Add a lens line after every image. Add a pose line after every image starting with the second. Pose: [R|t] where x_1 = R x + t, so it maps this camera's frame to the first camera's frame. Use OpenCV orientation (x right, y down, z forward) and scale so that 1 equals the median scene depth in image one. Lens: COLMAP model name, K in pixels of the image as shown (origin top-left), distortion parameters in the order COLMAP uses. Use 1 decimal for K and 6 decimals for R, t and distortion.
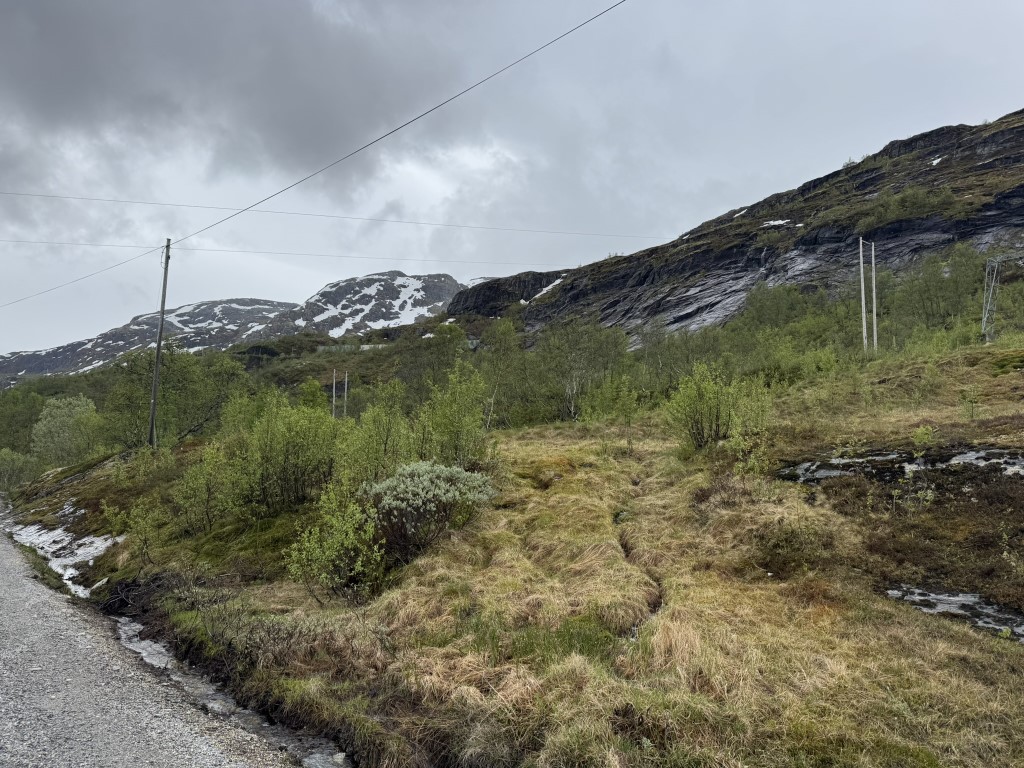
lens RADIAL K [[710.5, 0, 511.9], [0, 710.5, 388.0], [0, 0, 1]] dist [-0.005570, -0.002183]
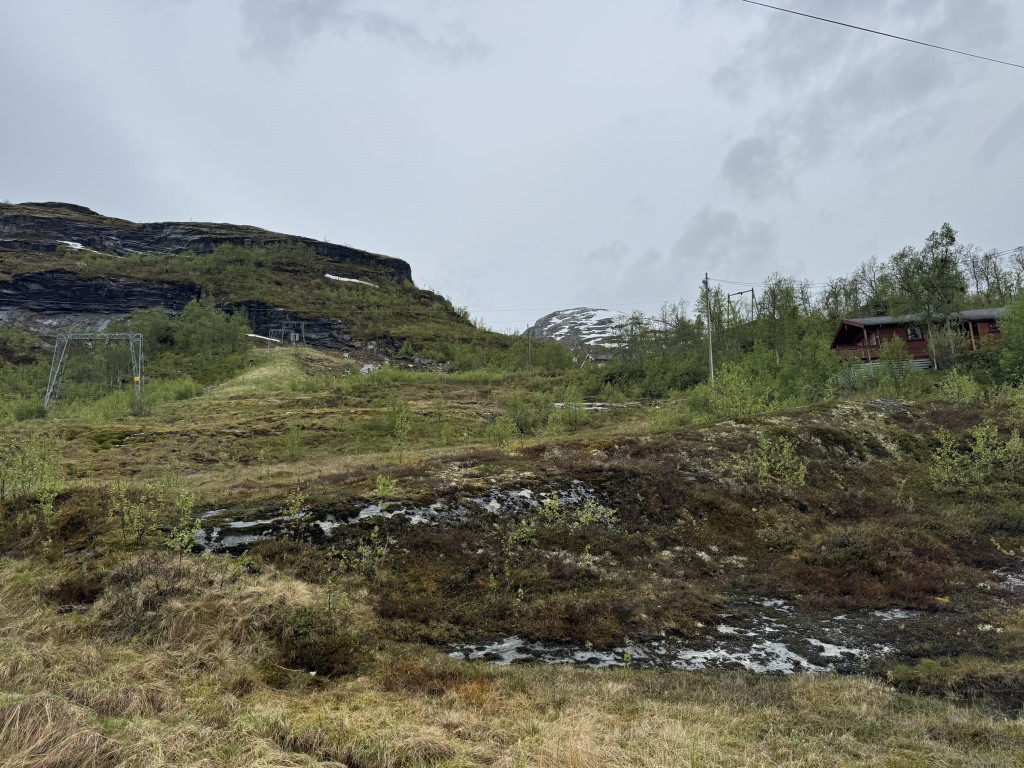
lens RADIAL K [[710.5, 0, 511.7], [0, 710.5, 379.7], [0, 0, 1]] dist [-0.005570, -0.002183]
pose [[0.306868, 0.142011, 0.941098, -0.084445], [-0.017672, 0.989485, -0.143550, 0.016310], [-0.951588, 0.027420, 0.306151, 0.147472]]
